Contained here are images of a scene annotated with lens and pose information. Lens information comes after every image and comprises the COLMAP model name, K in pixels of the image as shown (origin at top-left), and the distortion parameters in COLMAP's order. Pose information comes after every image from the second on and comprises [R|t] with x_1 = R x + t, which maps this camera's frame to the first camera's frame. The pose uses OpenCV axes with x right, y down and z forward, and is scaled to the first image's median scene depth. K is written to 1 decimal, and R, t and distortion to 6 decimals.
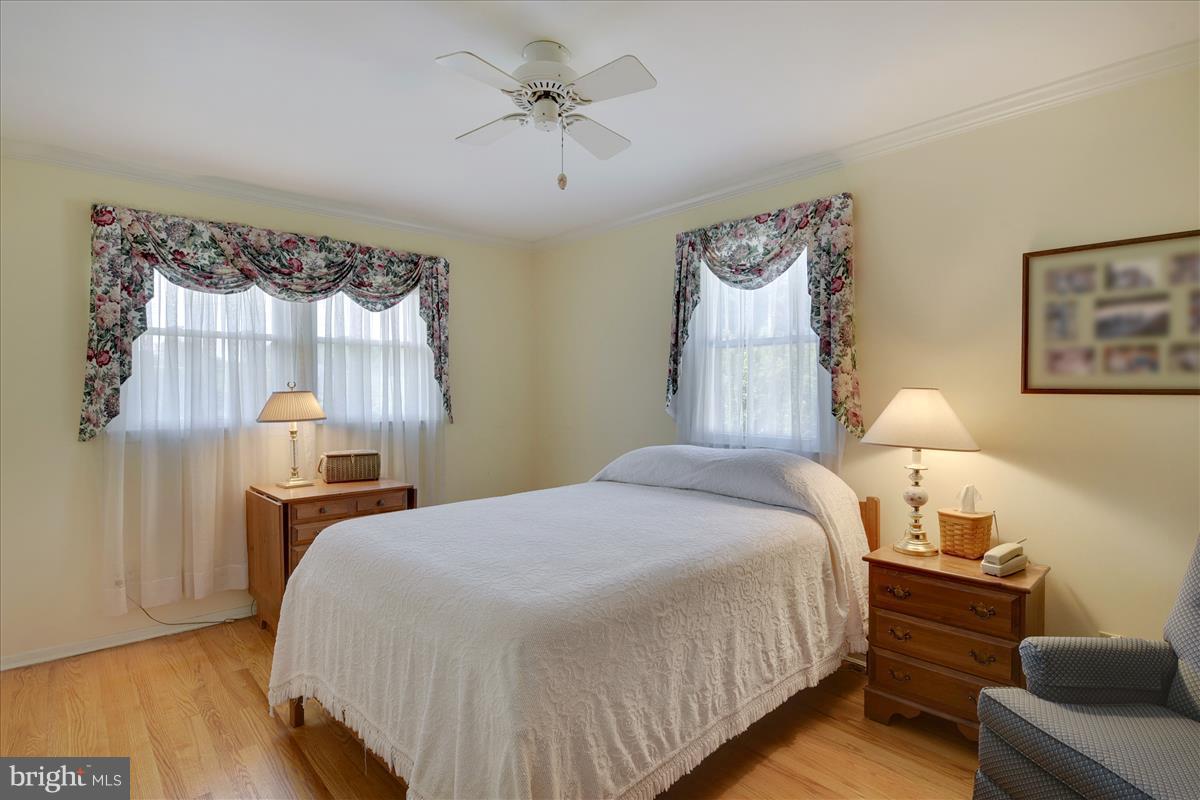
lens RADIAL K [[571.3, 0, 600.0], [0, 571.3, 400.0], [0, 0, 1]] dist [-0.001291, -0.000181]
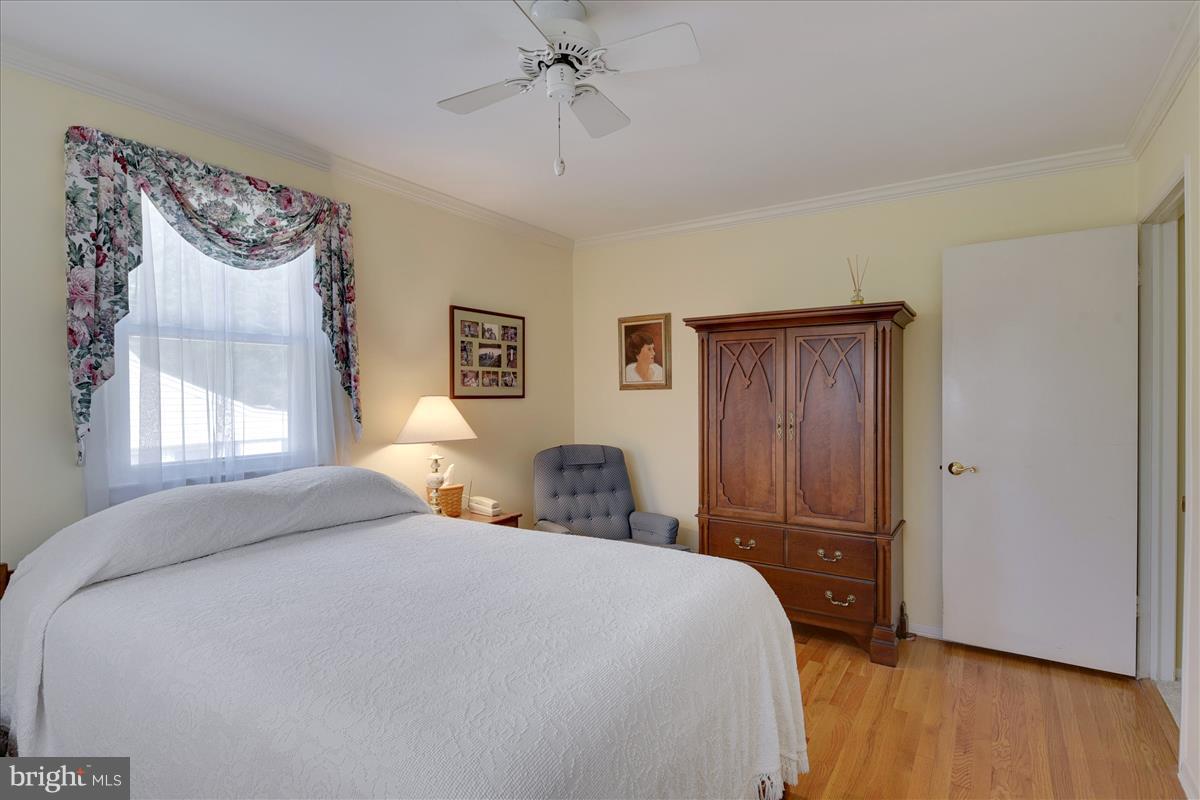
lens RADIAL K [[637.8, 0, 600.0], [0, 637.8, 400.0], [0, 0, 1]] dist [-0.004897, -0.000164]
pose [[-0.272150, -0.009570, 0.962207, -0.781237], [0.024375, 0.999561, 0.016836, -0.022017], [-0.961946, 0.028036, -0.271797, 0.876534]]
